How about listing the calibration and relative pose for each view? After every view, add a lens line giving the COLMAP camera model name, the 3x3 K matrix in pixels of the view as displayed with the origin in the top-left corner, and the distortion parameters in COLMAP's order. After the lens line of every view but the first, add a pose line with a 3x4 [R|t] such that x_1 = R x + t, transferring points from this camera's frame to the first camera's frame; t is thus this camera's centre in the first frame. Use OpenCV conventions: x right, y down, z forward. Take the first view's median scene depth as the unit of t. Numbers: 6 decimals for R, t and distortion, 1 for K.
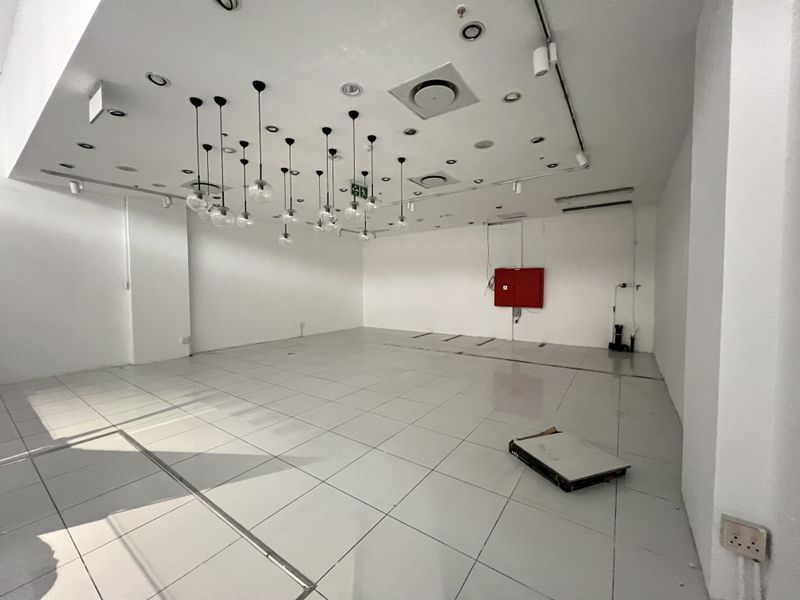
lens RADIAL K [[319.1, 0, 399.2], [0, 319.1, 300.3], [0, 0, 1]] dist [-0.000545, 0.000690]
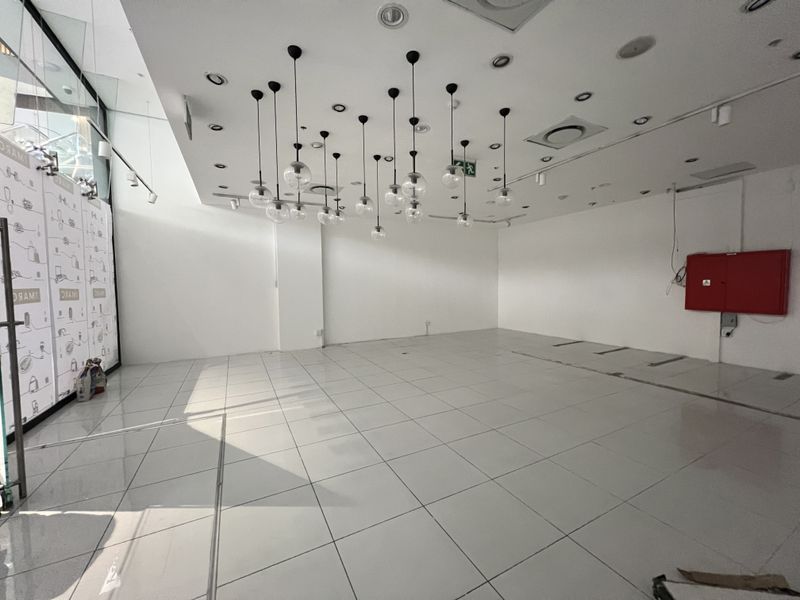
lens RADIAL K [[319.1, 0, 399.2], [0, 319.1, 300.3], [0, 0, 1]] dist [-0.000545, 0.000690]
pose [[0.888286, 0.015847, -0.459018, 0.105078], [-0.010373, 0.999842, 0.014444, -0.008531], [0.459174, -0.008069, 0.888310, 0.173910]]
